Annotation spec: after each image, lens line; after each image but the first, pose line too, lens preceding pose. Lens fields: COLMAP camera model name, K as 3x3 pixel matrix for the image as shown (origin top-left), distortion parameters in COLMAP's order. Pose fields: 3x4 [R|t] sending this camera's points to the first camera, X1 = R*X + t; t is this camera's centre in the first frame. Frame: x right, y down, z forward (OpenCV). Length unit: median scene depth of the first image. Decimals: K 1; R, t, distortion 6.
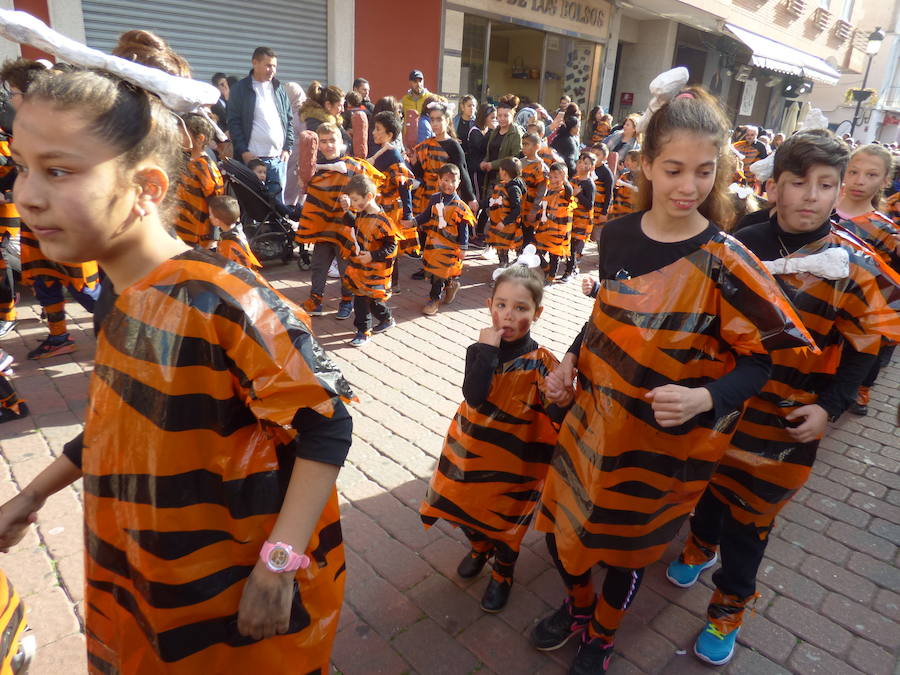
lens RADIAL K [[608.0, 0, 452.4], [0, 608.0, 334.8], [0, 0, 1]] dist [-0.040254, 0.008545]
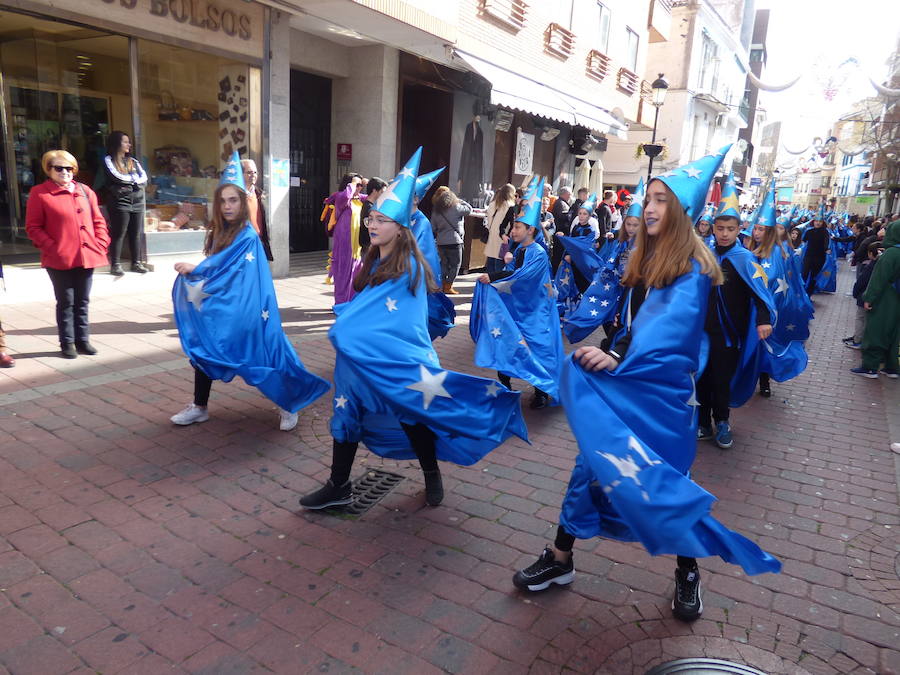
lens RADIAL K [[639.5, 0, 450.0], [0, 639.5, 337.5], [0, 0, 1]] dist [-0.017612, -0.004212]
pose [[0.973886, -0.057105, 0.219739, 0.234841], [0.082002, 0.990990, -0.105901, -0.077591], [-0.211712, 0.121154, 0.969794, 0.255267]]
